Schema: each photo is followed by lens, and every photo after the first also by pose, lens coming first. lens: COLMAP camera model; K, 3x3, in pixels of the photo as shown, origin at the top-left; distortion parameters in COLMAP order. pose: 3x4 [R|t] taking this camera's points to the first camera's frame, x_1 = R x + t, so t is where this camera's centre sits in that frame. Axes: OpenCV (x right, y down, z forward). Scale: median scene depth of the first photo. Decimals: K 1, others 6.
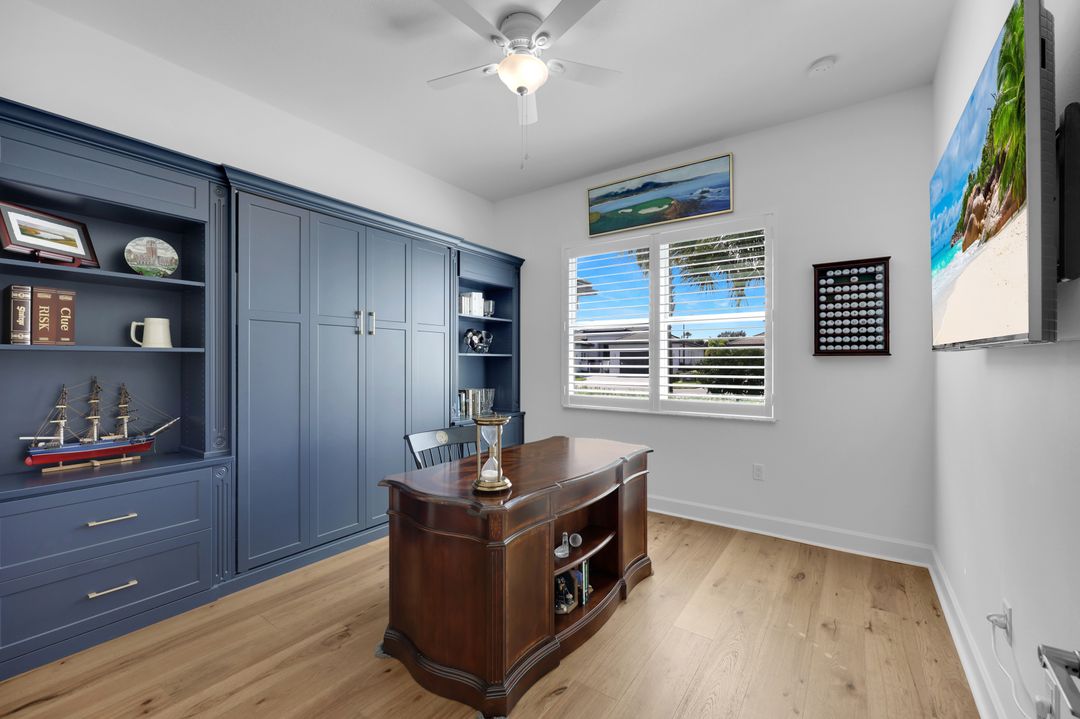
lens RADIAL K [[448.0, 0, 538.1], [0, 448.0, 360.1], [0, 0, 1]] dist [0.001420, 0.000063]
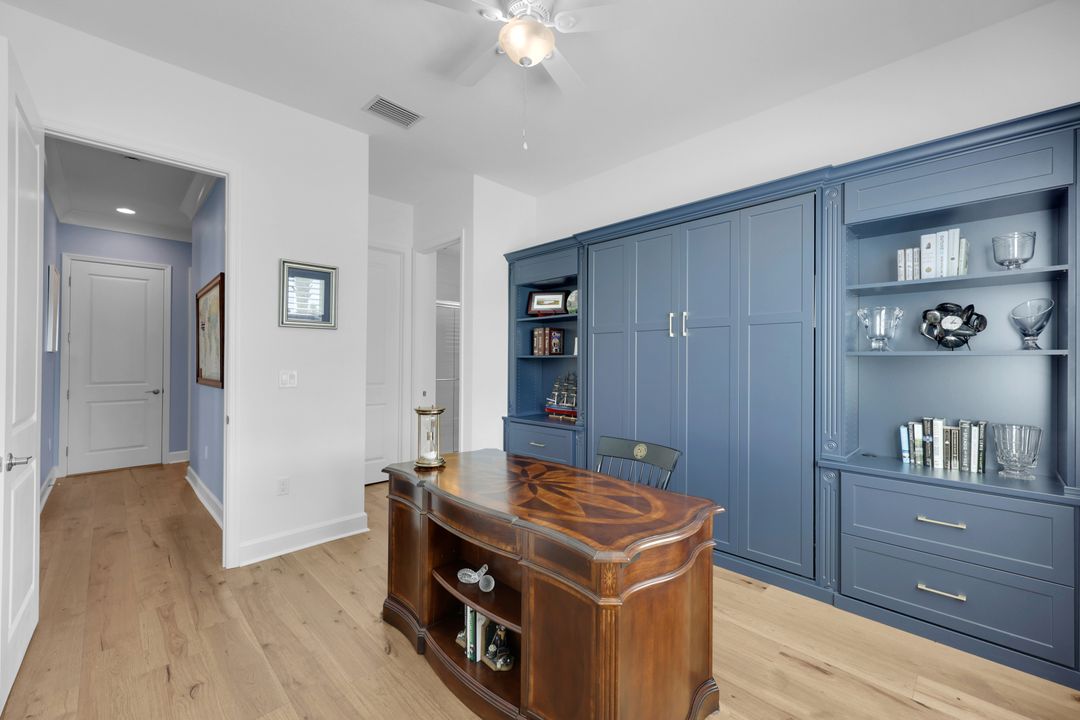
lens RADIAL K [[448.0, 0, 540.7], [0, 448.0, 359.4], [0, 0, 1]] dist [0.001420, 0.000063]
pose [[-0.199933, -0.008576, -0.979772, 0.873637], [-0.002604, 0.999963, -0.008221, 0.003736], [0.979806, 0.000907, -0.199947, 1.276905]]
